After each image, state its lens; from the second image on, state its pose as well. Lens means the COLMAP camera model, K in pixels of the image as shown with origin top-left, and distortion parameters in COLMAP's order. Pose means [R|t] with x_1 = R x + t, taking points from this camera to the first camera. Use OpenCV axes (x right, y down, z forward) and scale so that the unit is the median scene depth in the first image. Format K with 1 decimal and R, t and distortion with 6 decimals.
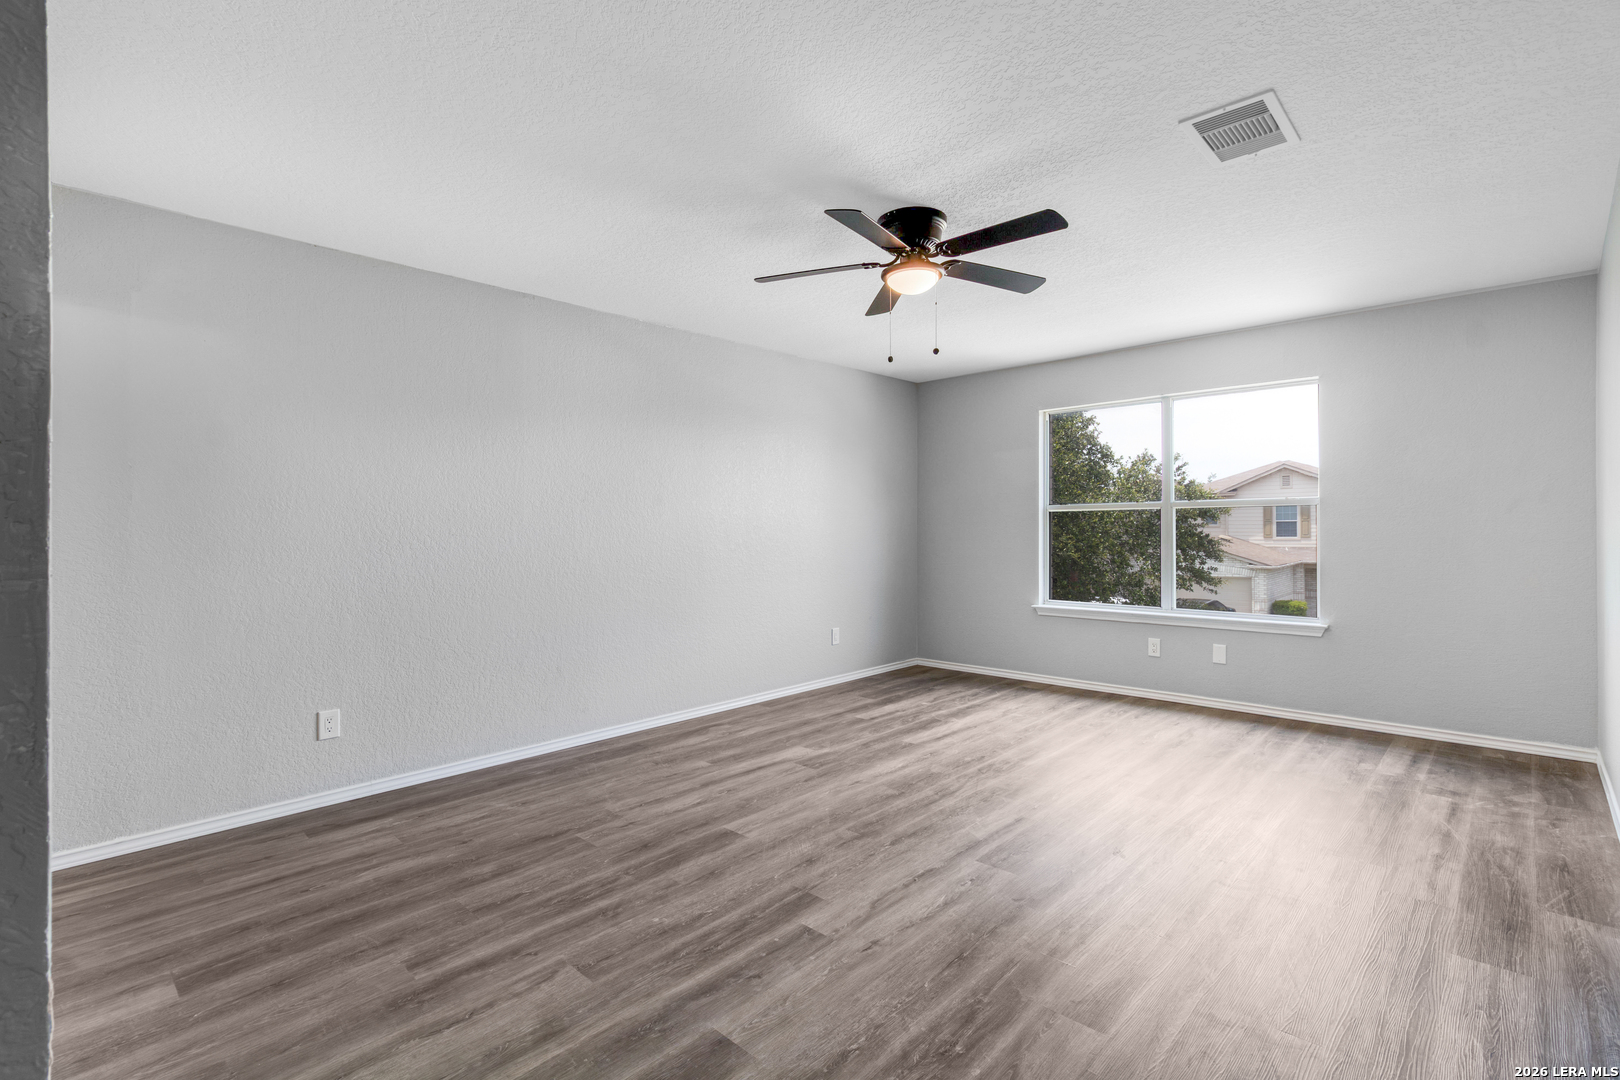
lens RADIAL K [[751.2, 0, 799.1], [0, 751.2, 514.3], [0, 0, 1]] dist [0.002418, 0.000305]
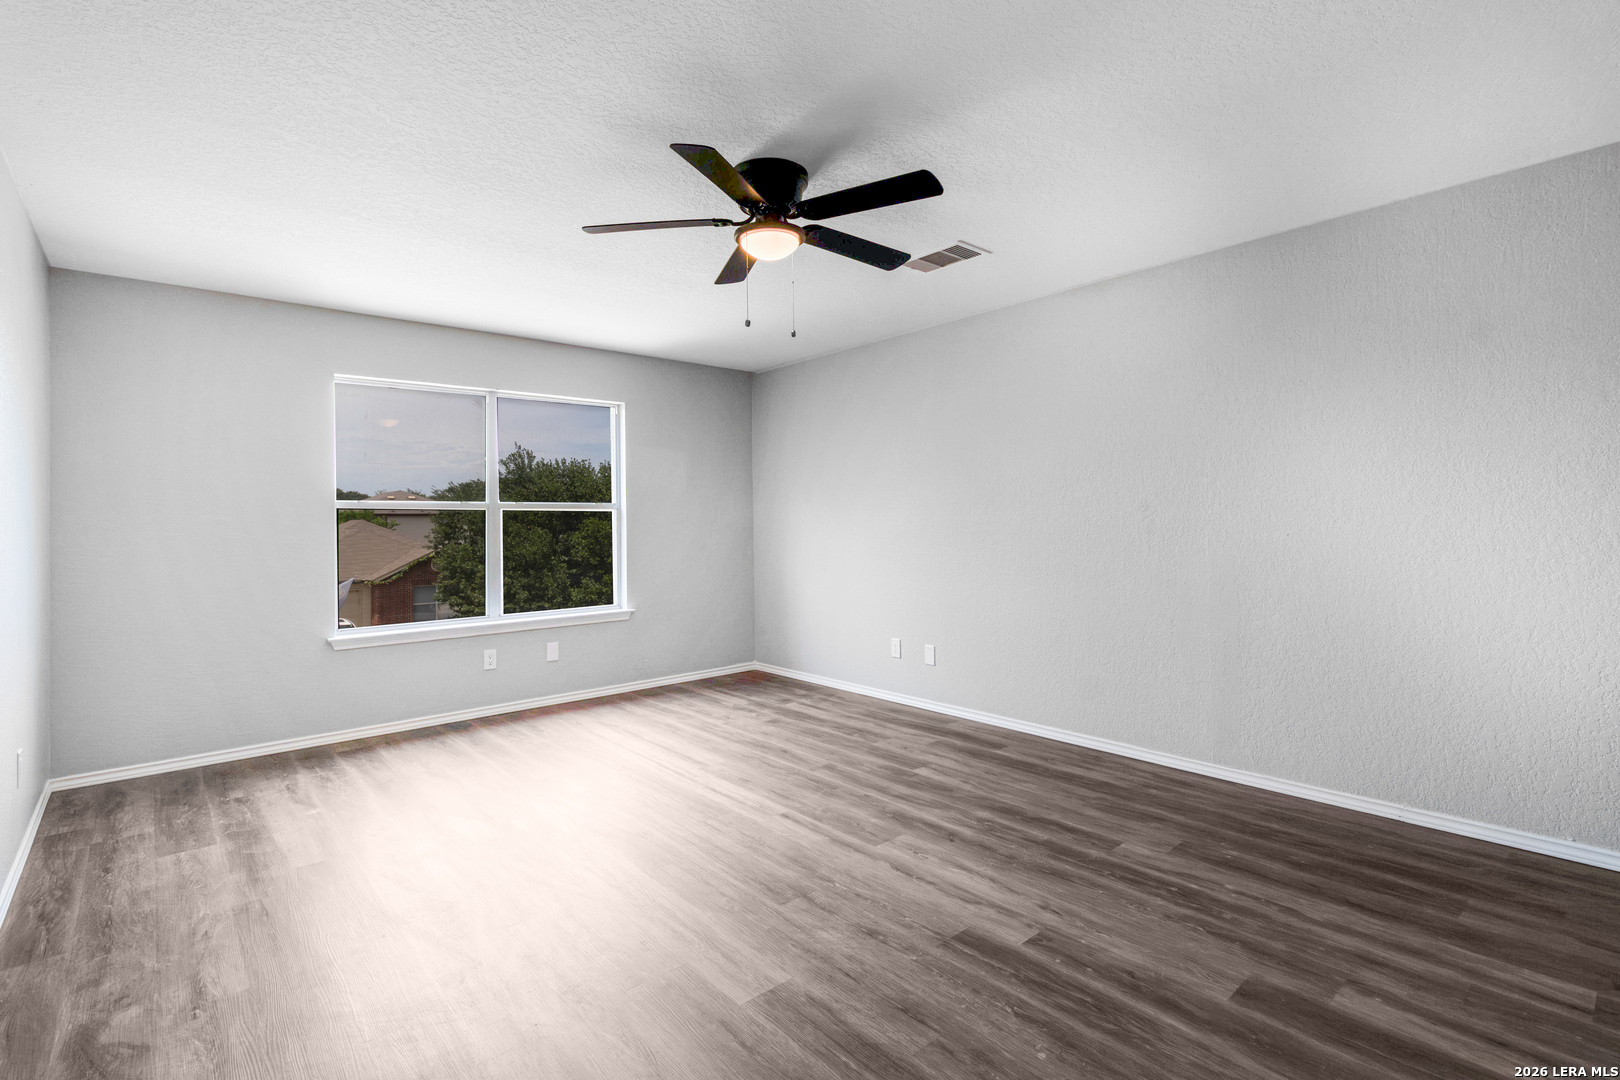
lens RADIAL K [[751.2, 0, 799.1], [0, 751.2, 514.3], [0, 0, 1]] dist [0.002418, 0.000305]
pose [[0.099484, 0.013260, 0.994951, -0.951924], [-0.004248, 0.999908, -0.012901, 0.010967], [-0.995030, -0.002943, 0.099531, 1.149780]]
